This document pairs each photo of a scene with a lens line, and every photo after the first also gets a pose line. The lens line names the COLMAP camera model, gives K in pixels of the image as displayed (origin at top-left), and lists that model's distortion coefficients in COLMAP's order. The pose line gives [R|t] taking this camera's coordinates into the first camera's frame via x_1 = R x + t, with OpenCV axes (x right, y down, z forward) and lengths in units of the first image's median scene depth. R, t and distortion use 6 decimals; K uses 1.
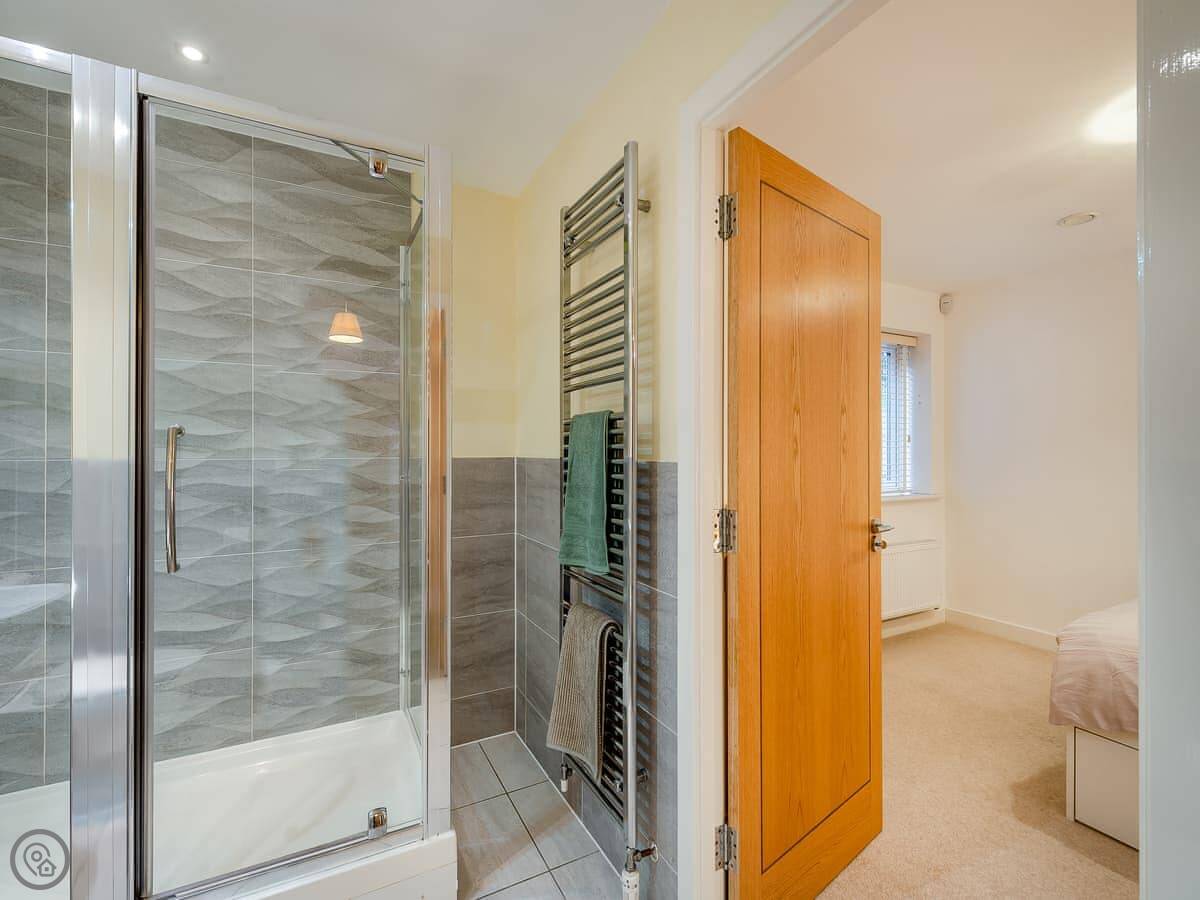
lens RADIAL K [[522.1, 0, 591.6], [0, 522.1, 444.1], [0, 0, 1]] dist [-0.000657, -0.001279]
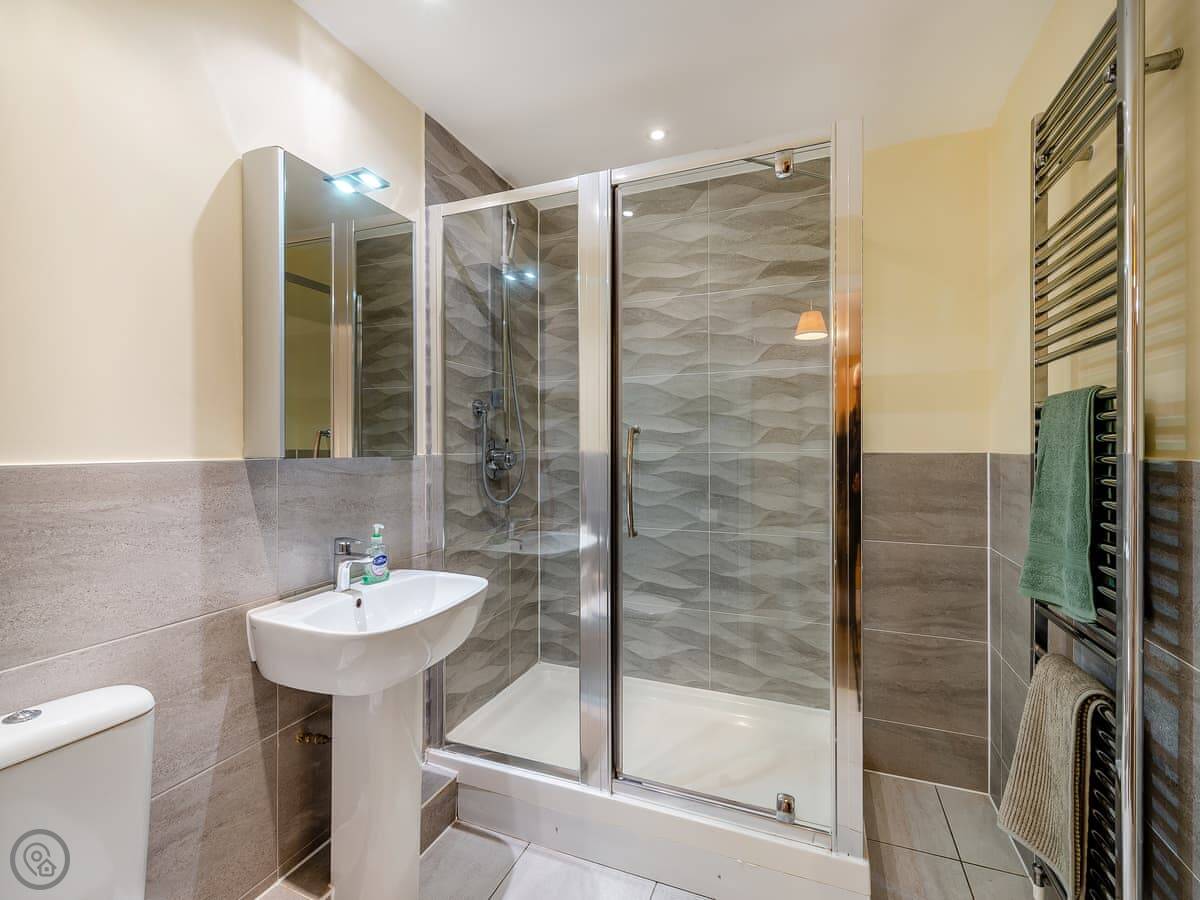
lens RADIAL K [[524.8, 0, 615.4], [0, 524.8, 441.9], [0, 0, 1]] dist [-0.000045, -0.001484]
pose [[0.660400, -0.006606, -0.750885, 0.117328], [0.011214, 0.999937, 0.001066, 0.001328], [0.750830, -0.009125, 0.660432, 0.059321]]
